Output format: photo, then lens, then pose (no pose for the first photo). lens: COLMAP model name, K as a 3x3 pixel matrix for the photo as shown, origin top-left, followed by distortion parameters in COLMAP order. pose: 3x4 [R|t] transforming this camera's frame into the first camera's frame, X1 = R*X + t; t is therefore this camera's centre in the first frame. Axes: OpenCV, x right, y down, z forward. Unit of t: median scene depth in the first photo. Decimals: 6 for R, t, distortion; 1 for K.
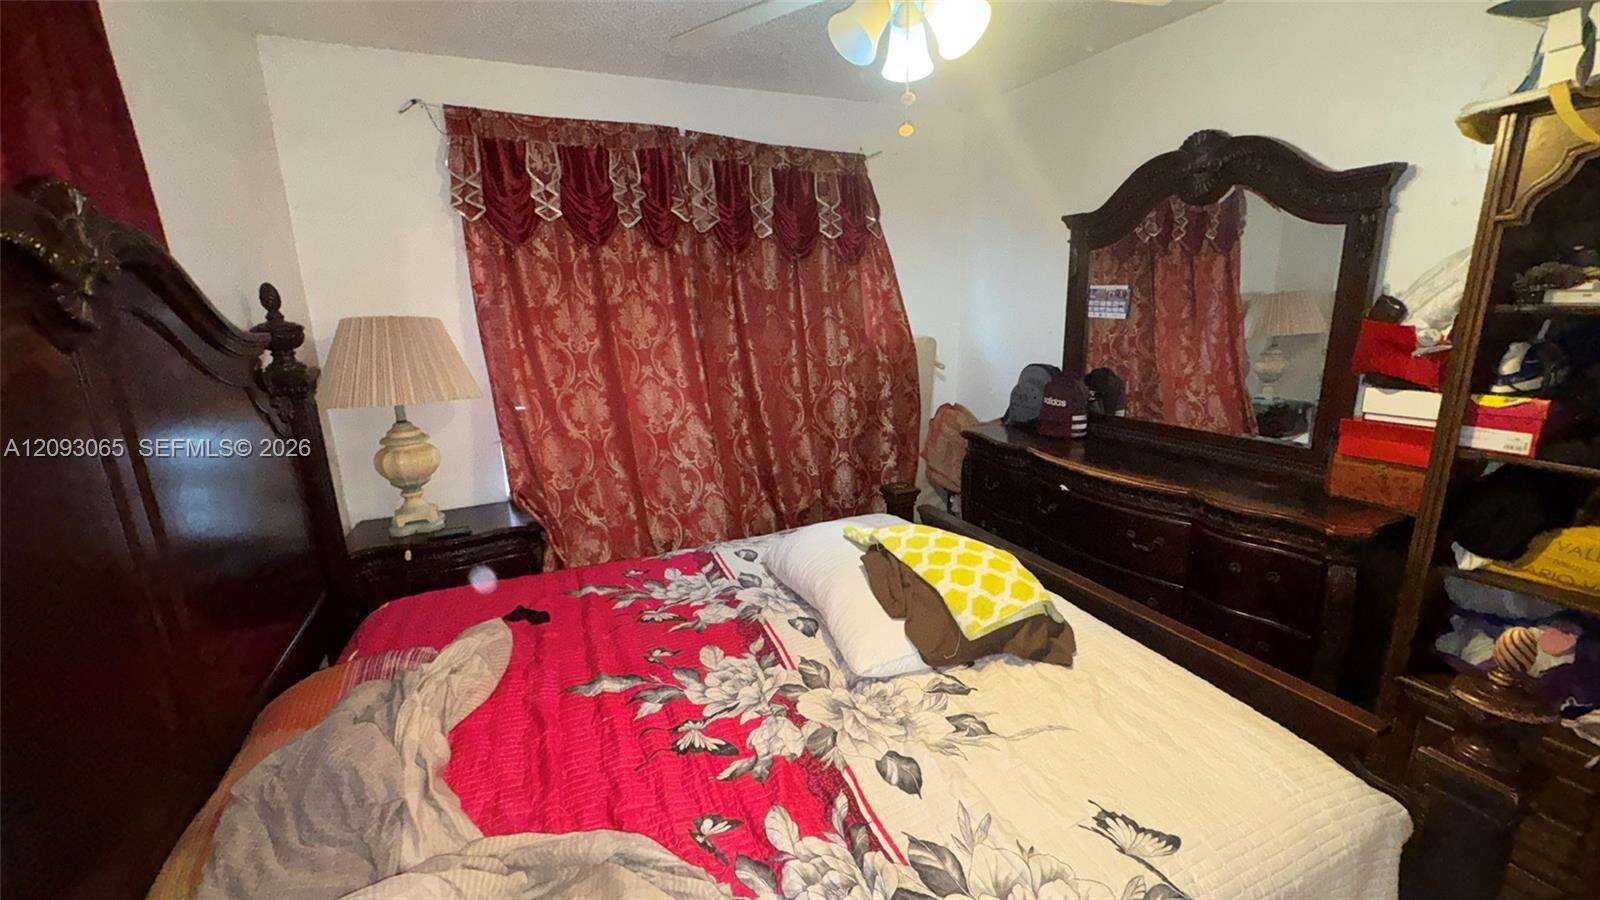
lens RADIAL K [[642.9, 0, 807.5], [0, 642.9, 444.9], [0, 0, 1]] dist [0.000094, 0.000090]
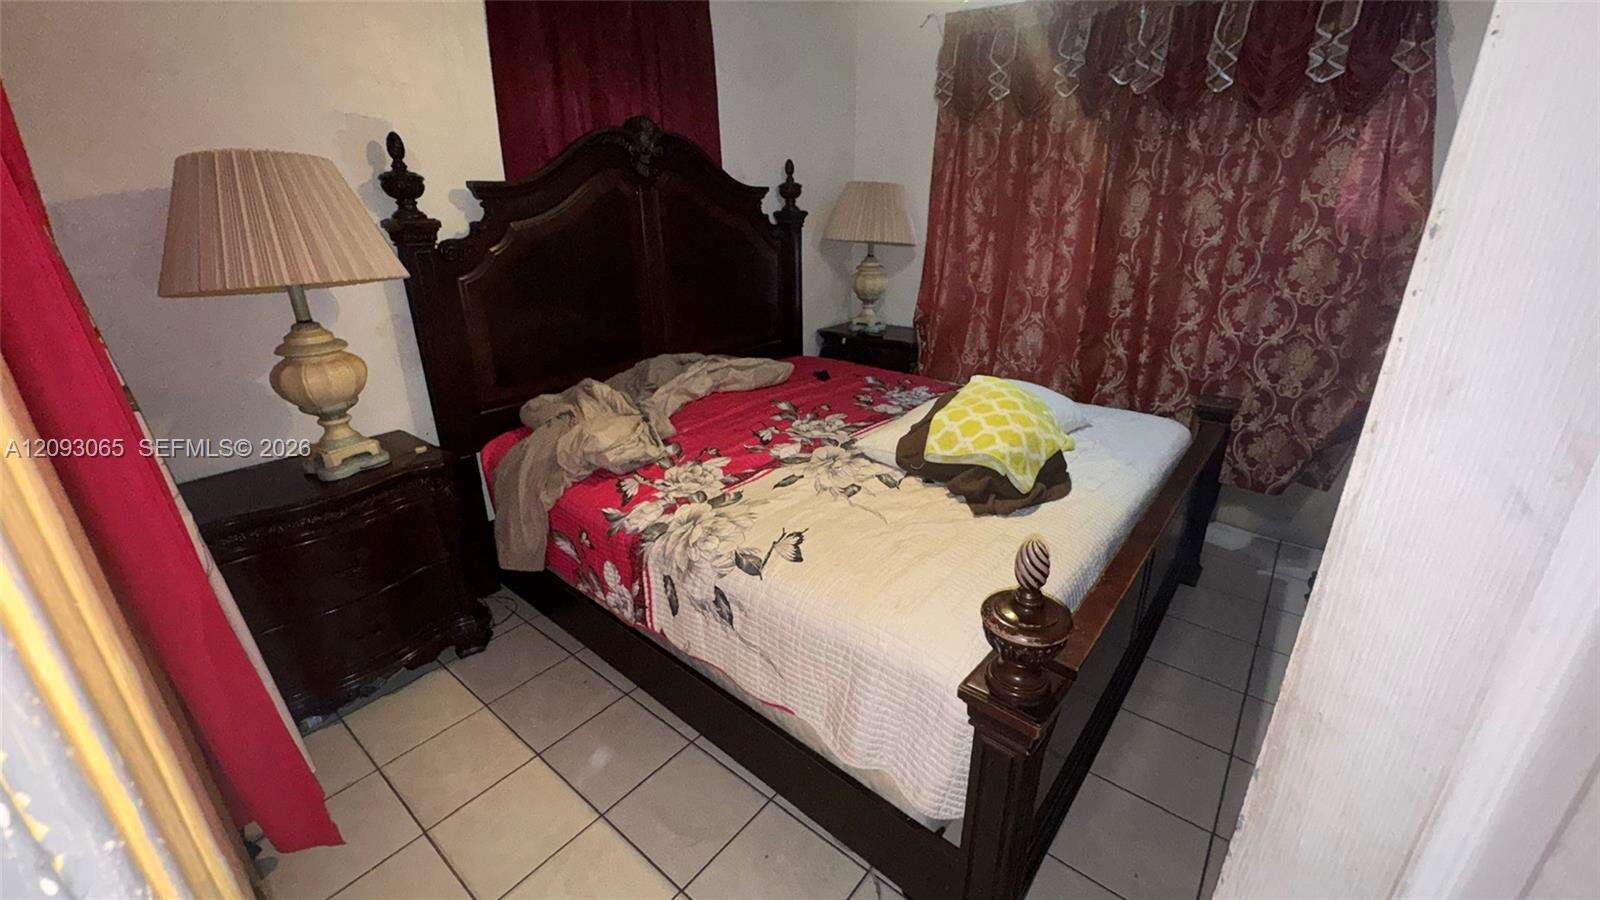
lens RADIAL K [[642.9, 0, 805.5], [0, 642.9, 453.5], [0, 0, 1]] dist [0.000094, 0.000090]
pose [[0.456640, 0.347582, -0.818942, 1.158893], [-0.200554, 0.937044, 0.285880, -0.004432], [0.866752, 0.033698, 0.497600, 0.213698]]
